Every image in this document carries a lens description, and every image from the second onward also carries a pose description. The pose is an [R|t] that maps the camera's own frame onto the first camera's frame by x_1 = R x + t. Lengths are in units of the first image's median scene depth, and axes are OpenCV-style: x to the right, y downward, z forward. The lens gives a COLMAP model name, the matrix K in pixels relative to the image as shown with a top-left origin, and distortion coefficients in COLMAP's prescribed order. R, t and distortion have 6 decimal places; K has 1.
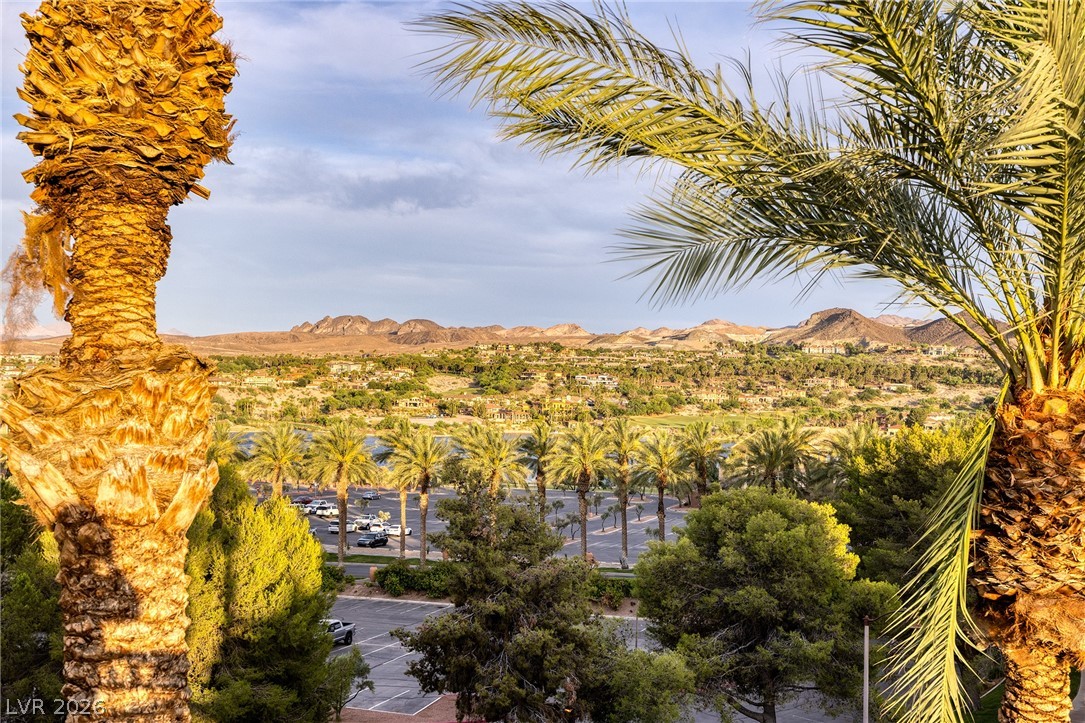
lens RADIAL K [[1188.0, 0, 544.4], [0, 1188.0, 393.1], [0, 0, 1]] dist [-0.003333, -0.001208]
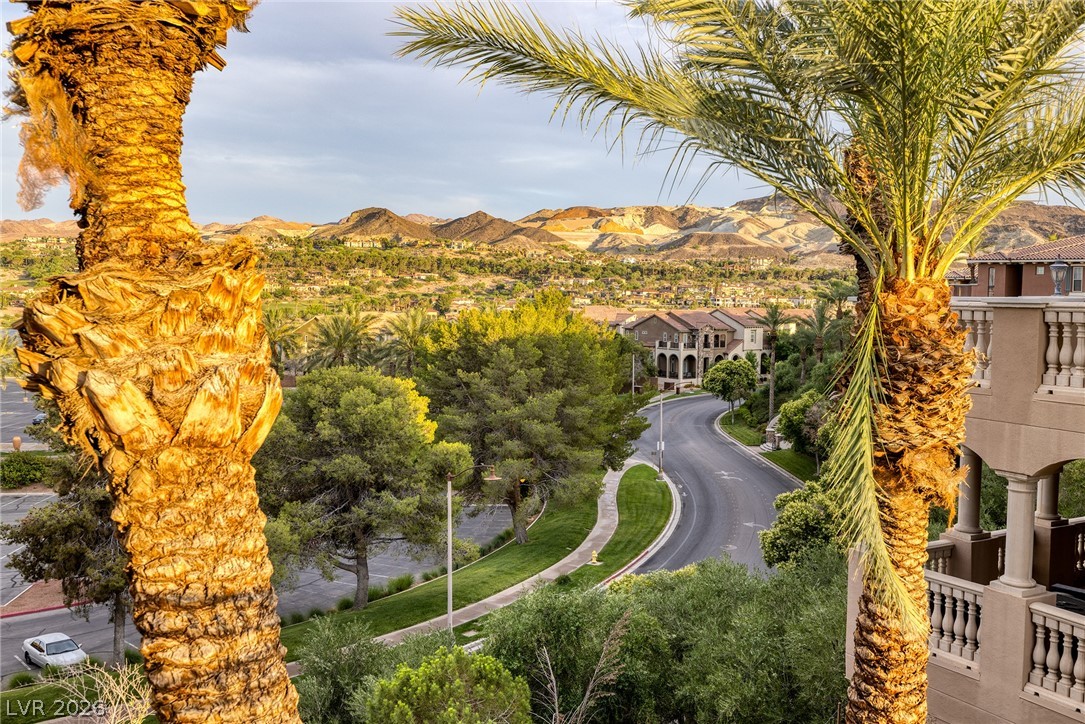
lens RADIAL K [[1049.7, 0, 539.2], [0, 1049.7, 342.1], [0, 0, 1]] dist [0.003146, -0.006538]
pose [[0.921884, -0.031736, 0.386164, -0.348228], [0.009747, 0.998224, 0.058768, -0.006108], [-0.387344, -0.050413, 0.920556, 0.173192]]
